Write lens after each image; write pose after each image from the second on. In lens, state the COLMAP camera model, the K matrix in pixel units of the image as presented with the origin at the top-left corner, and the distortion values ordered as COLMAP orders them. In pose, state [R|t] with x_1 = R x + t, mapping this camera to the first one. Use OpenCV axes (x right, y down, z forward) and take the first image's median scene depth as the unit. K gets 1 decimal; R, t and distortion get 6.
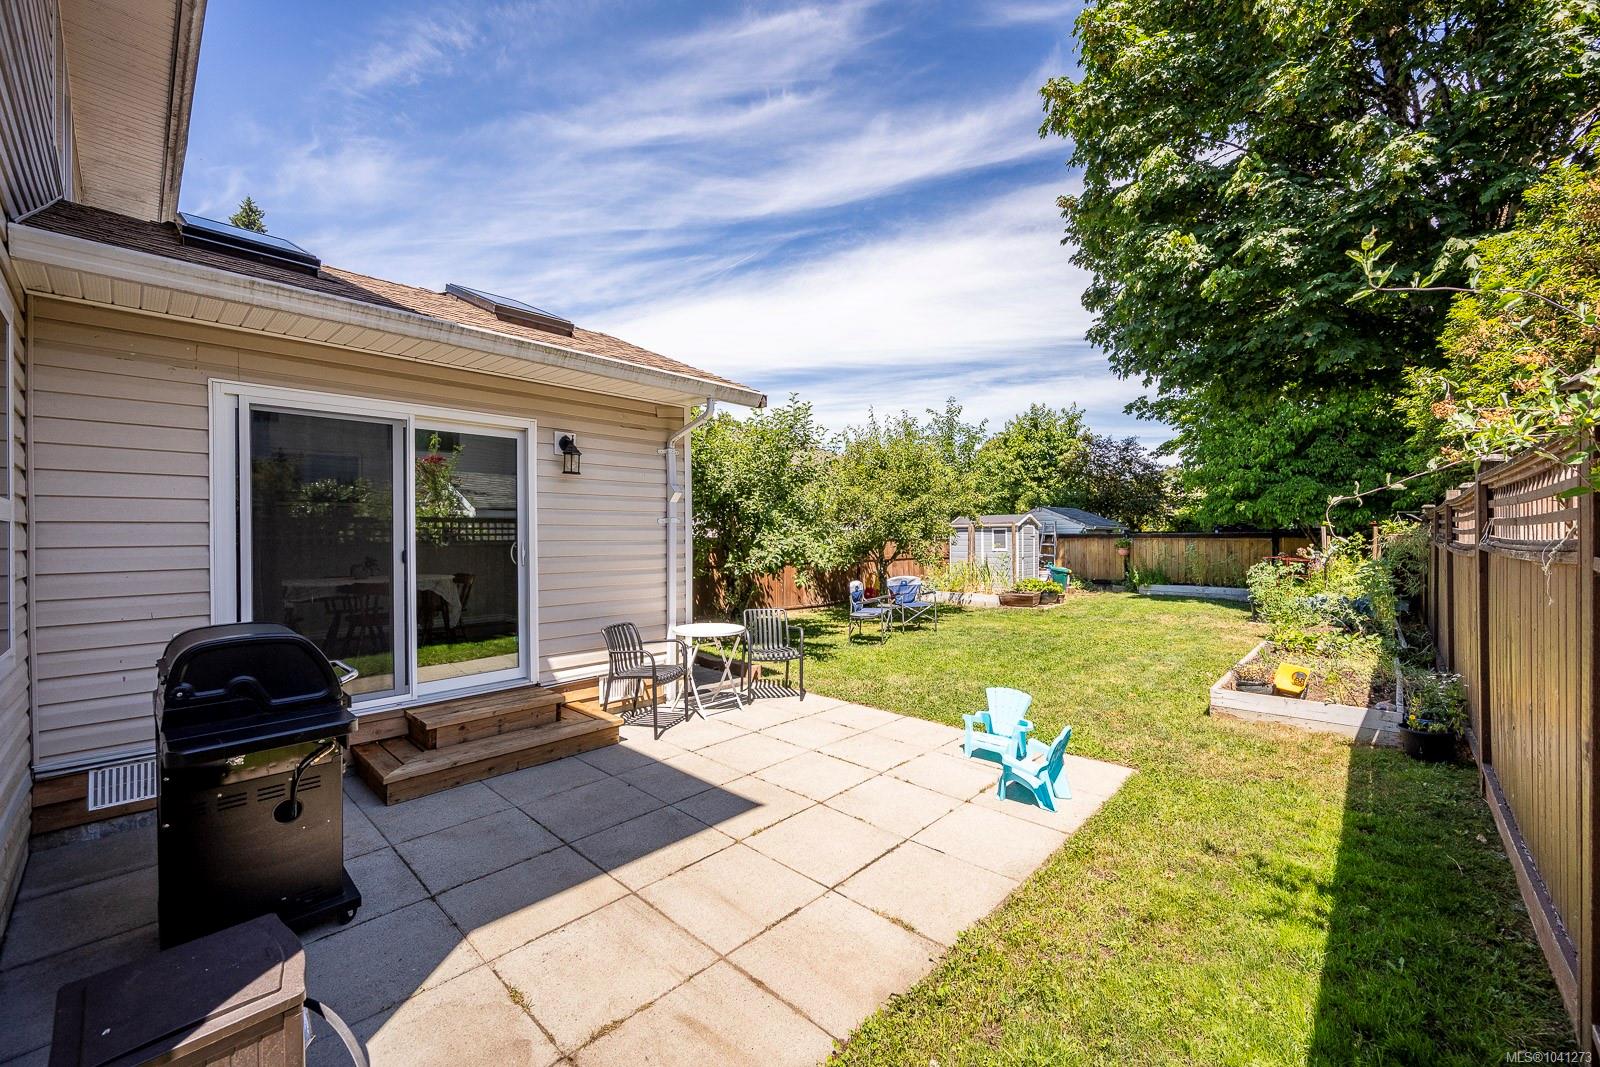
lens RADIAL K [[633.7, 0, 805.6], [0, 633.7, 531.9], [0, 0, 1]] dist [-0.002362, -0.000112]
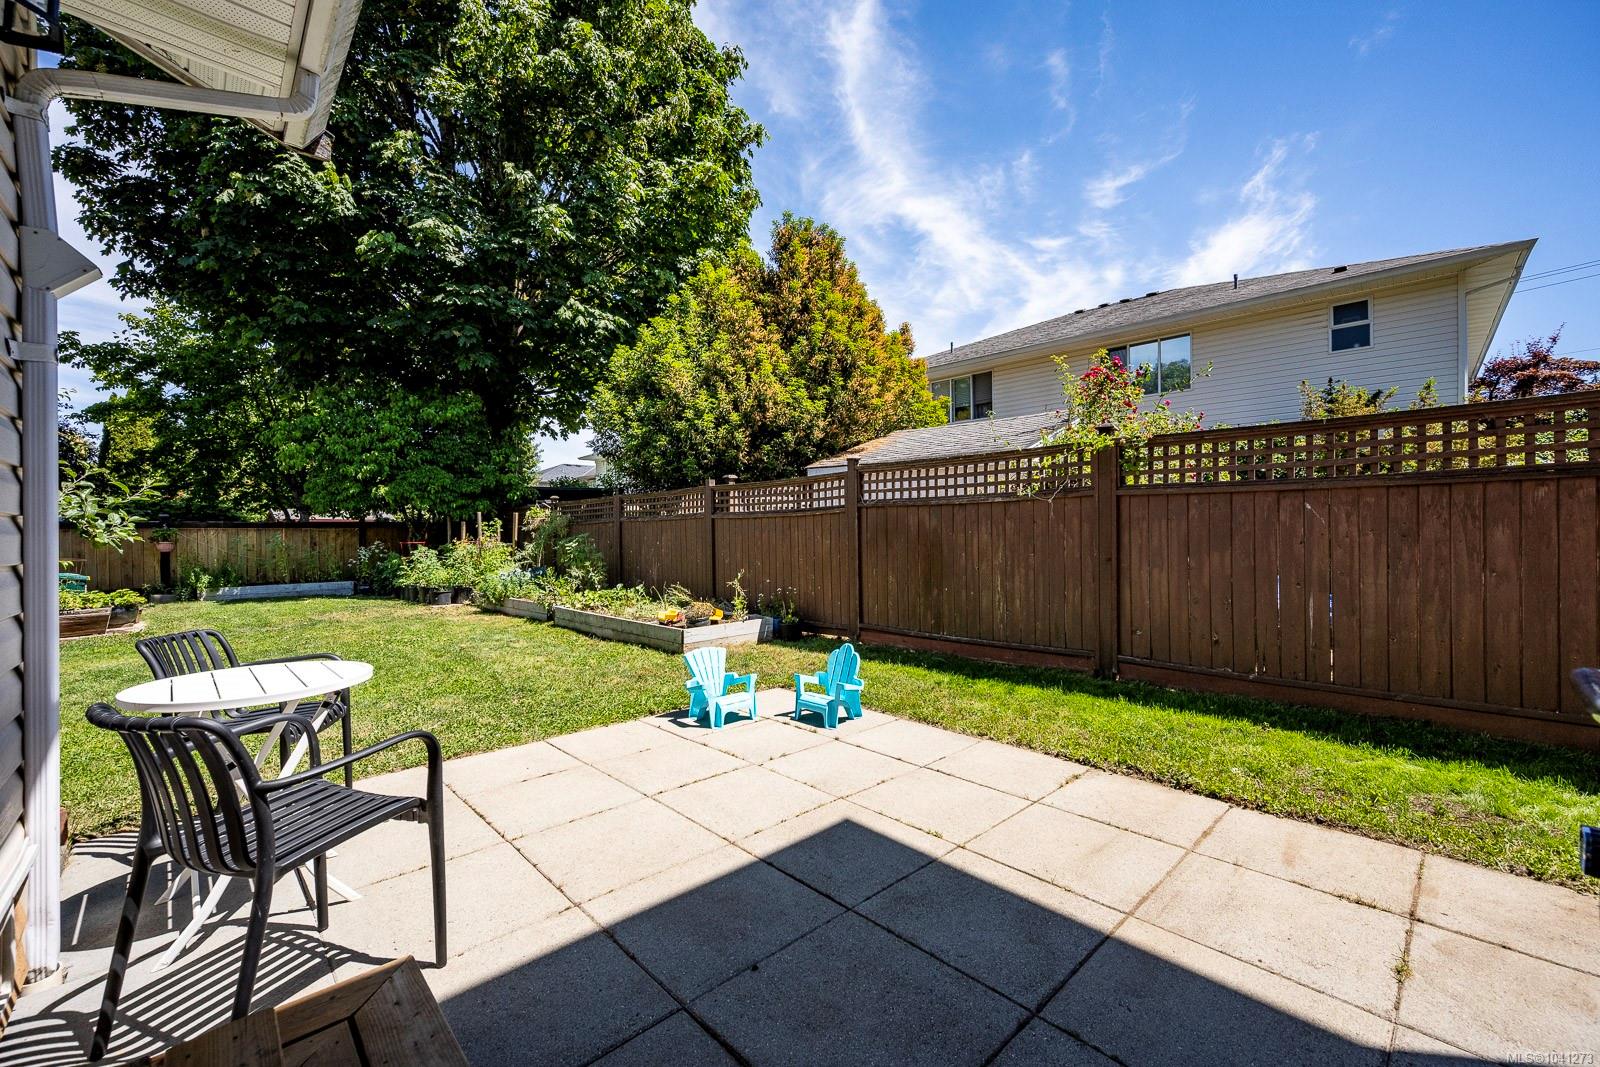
lens RADIAL K [[651.8, 0, 800.0], [0, 651.8, 533.5], [0, 0, 1]] dist [0.000176, -0.000149]
pose [[0.072693, 0.001772, 0.997353, -0.253879], [0.008445, 0.999961, -0.002392, 0.033416], [-0.997319, 0.008596, 0.072675, 0.321854]]
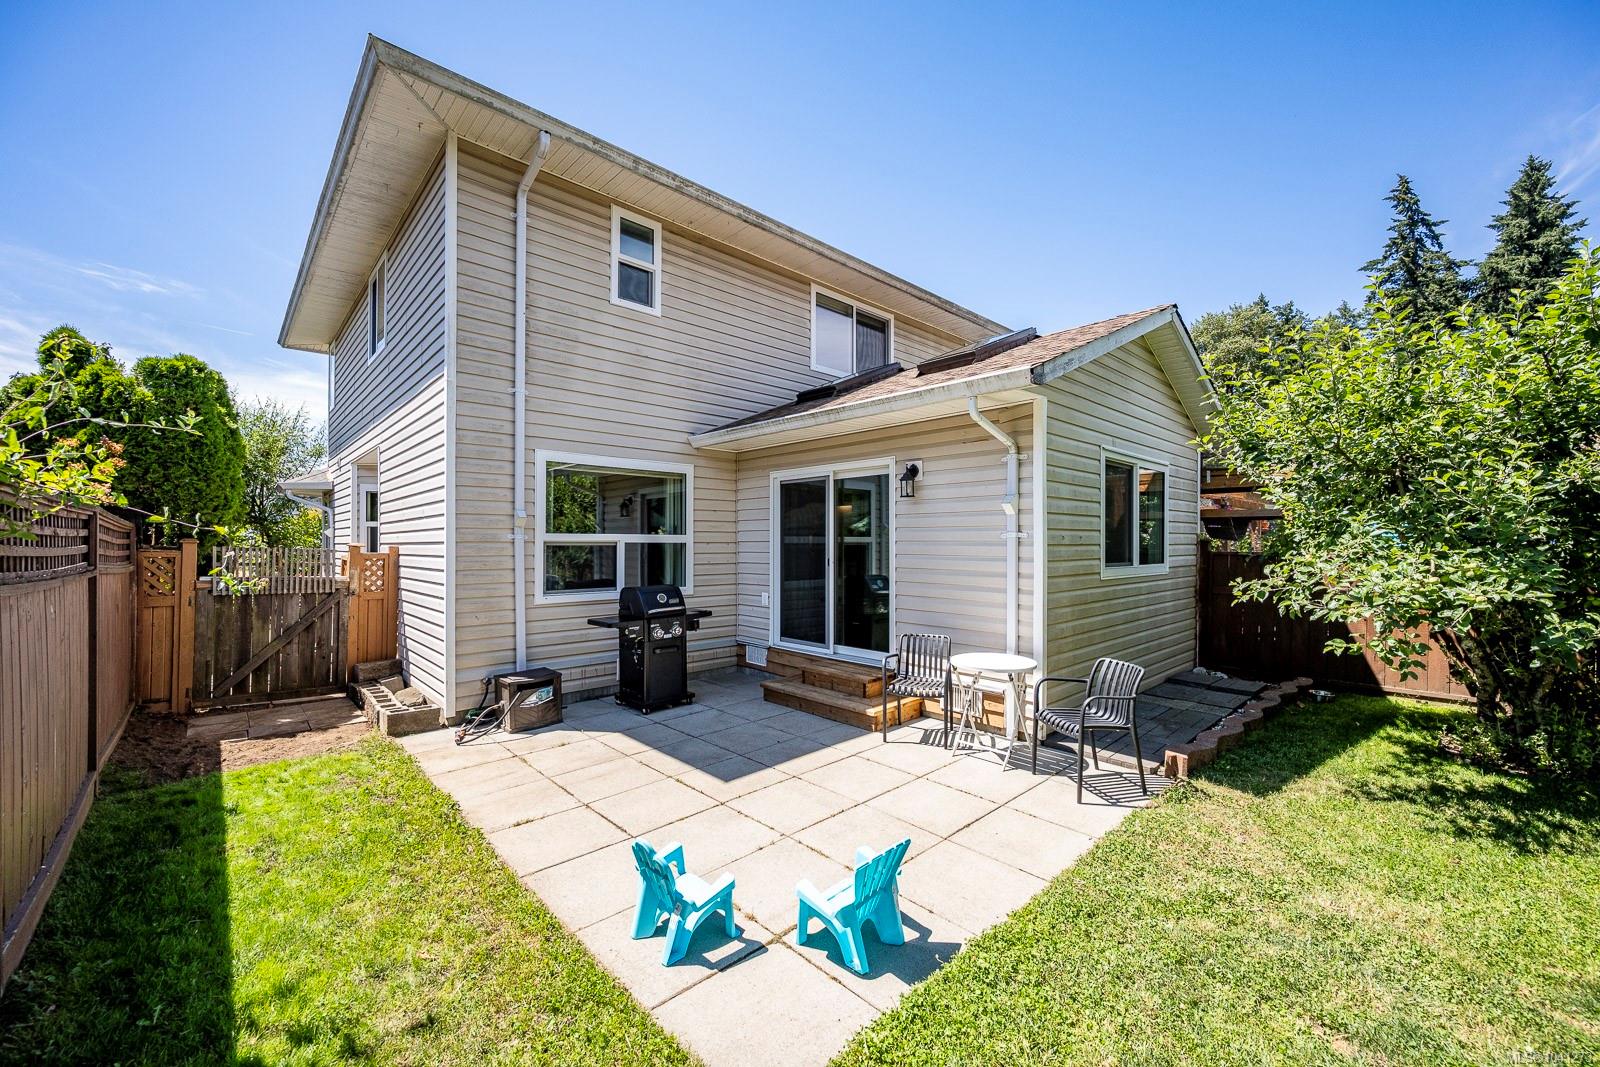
lens RADIAL K [[627.9, 0, 806.3], [0, 627.9, 537.9], [0, 0, 1]] dist [0.000710, -0.000382]
pose [[-0.061194, -0.001457, -0.998125, 0.352300], [0.003998, 0.999991, -0.001704, -0.006787], [0.998118, -0.004095, -0.061187, 0.394534]]
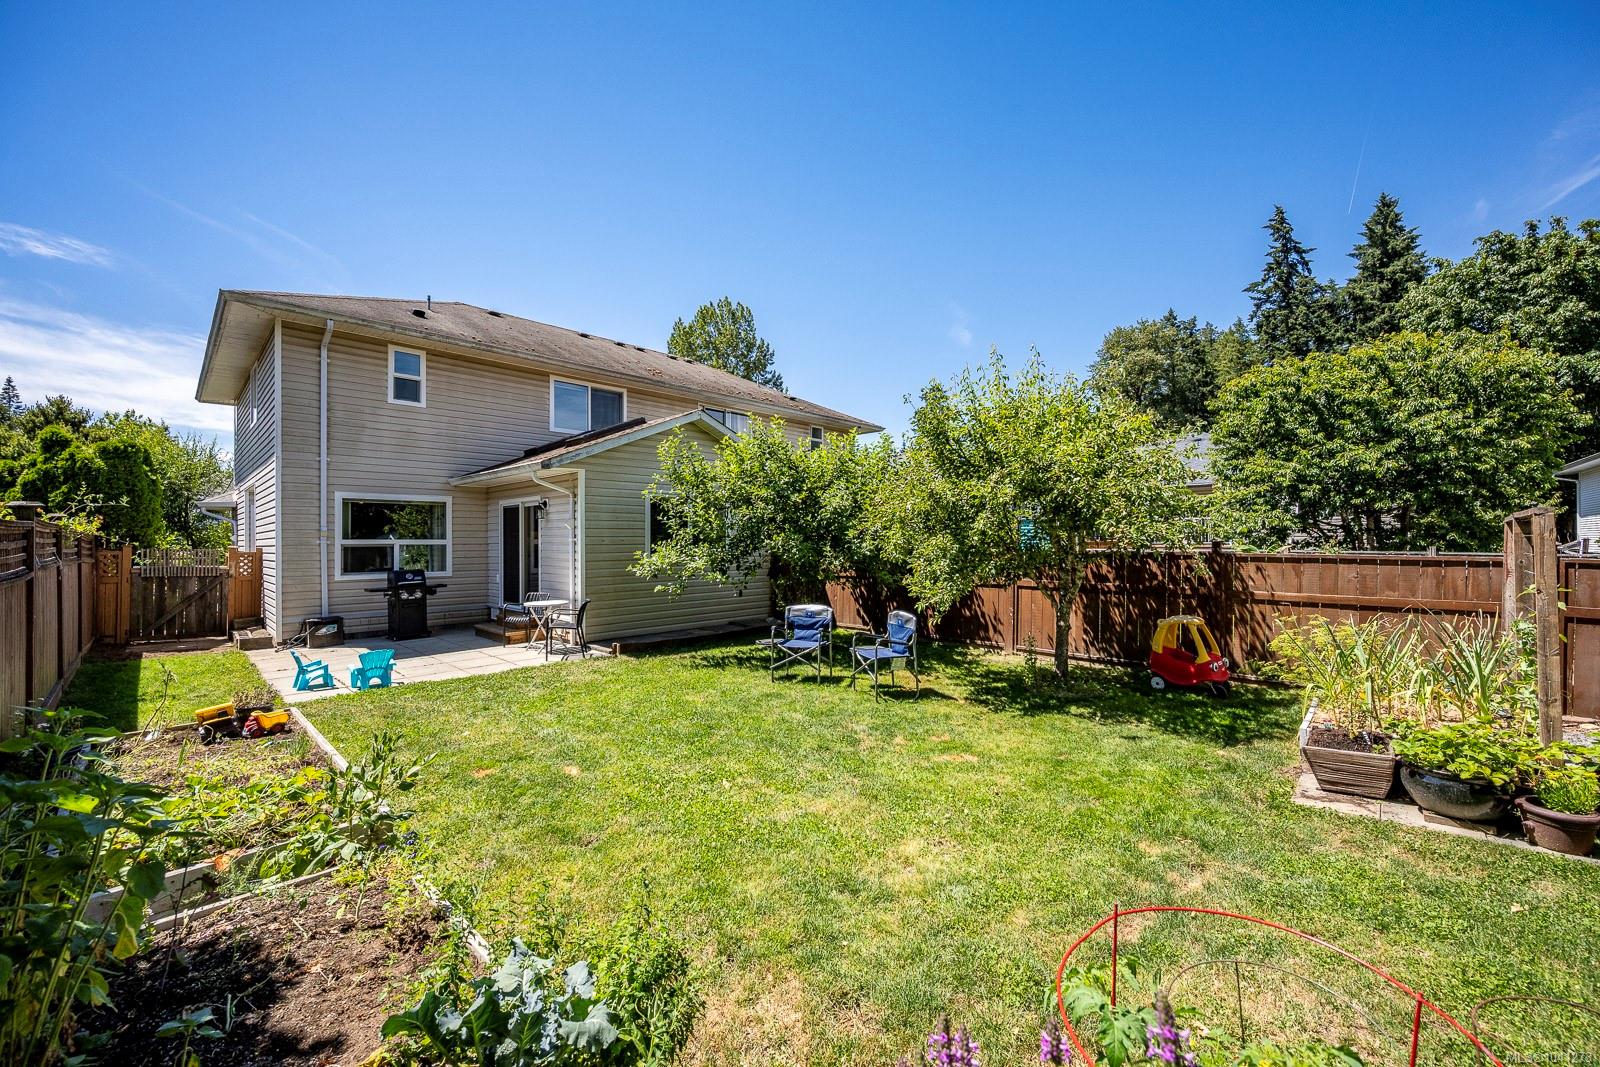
lens RADIAL K [[629.3, 0, 807.0], [0, 629.3, 537.7], [0, 0, 1]] dist [-0.000751, 0.000045]
pose [[-0.015165, -0.000431, -0.999885, 0.767902], [0.010030, 0.999950, -0.000583, -0.008219], [0.999835, -0.010038, -0.015160, 0.860579]]
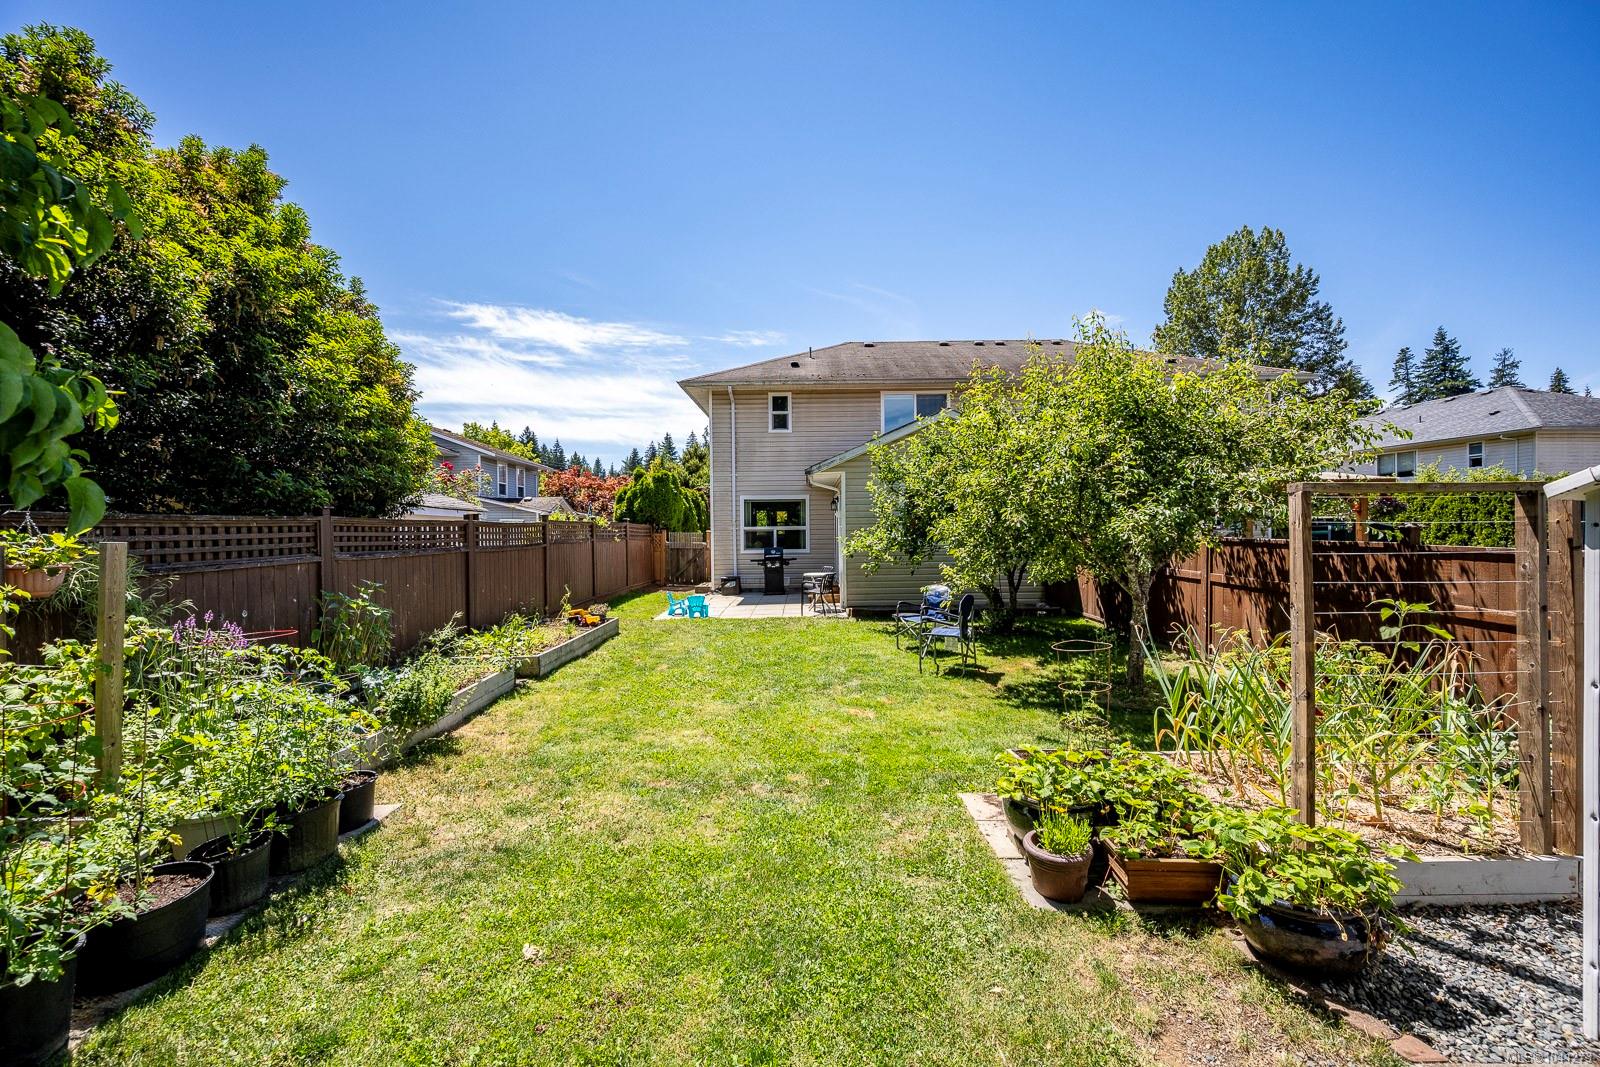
lens RADIAL K [[627.9, 0, 806.3], [0, 627.9, 537.9], [0, 0, 1]] dist [0.000710, -0.000382]
pose [[-0.731886, 0.023510, -0.681021, 0.711568], [0.017795, 0.999723, 0.015388, -0.006876], [0.681194, -0.000856, -0.732102, 1.313339]]
